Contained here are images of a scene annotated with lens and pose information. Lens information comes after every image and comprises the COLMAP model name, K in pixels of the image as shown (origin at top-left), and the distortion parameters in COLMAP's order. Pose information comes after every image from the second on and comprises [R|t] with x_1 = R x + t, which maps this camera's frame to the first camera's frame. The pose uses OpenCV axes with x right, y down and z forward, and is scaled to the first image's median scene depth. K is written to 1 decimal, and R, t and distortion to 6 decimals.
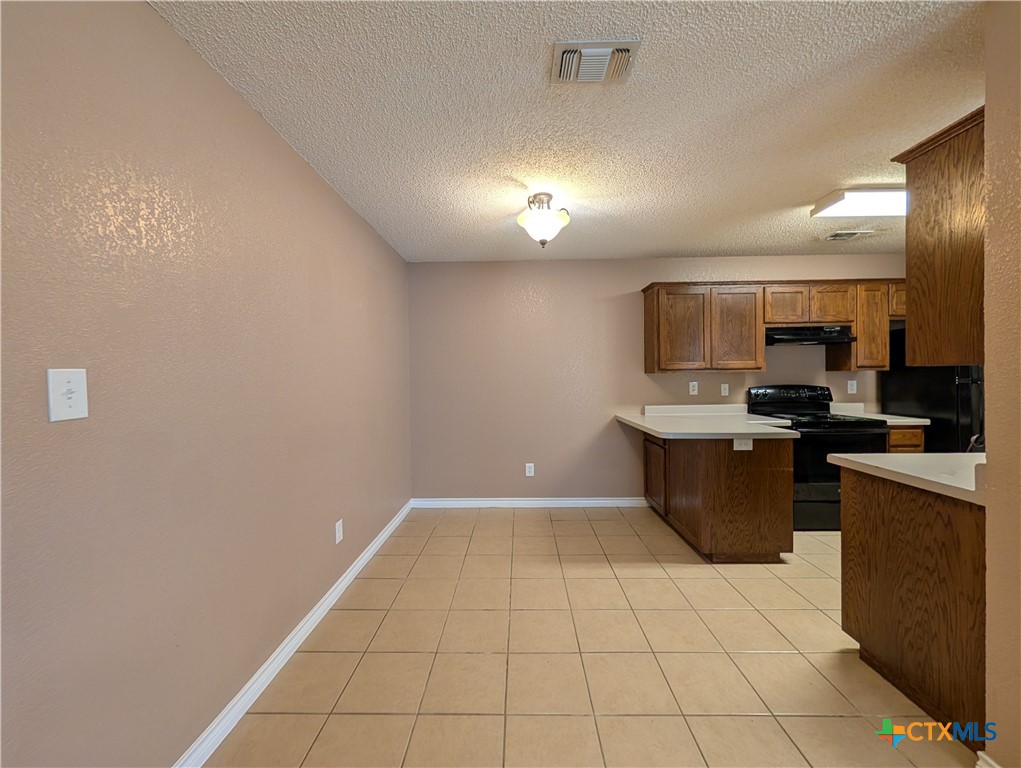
lens RADIAL K [[393.4, 0, 512.8], [0, 393.4, 380.5], [0, 0, 1]] dist [-0.001753, -0.000012]
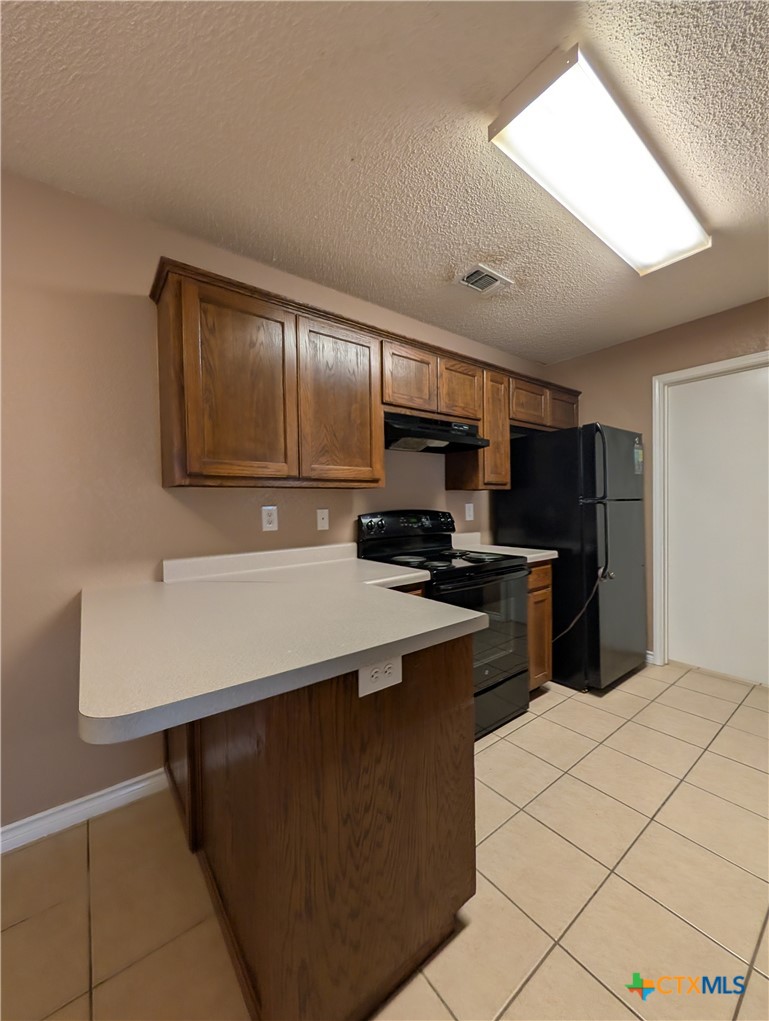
lens RADIAL K [[393.4, 0, 384.5], [0, 393.4, 510.5], [0, 0, 1]] dist [-0.001753, -0.000012]
pose [[0.787192, -0.010596, 0.616617, 0.281625], [0.013847, 0.999904, -0.000495, 0.012858], [-0.616553, 0.008928, 0.787263, 0.540754]]
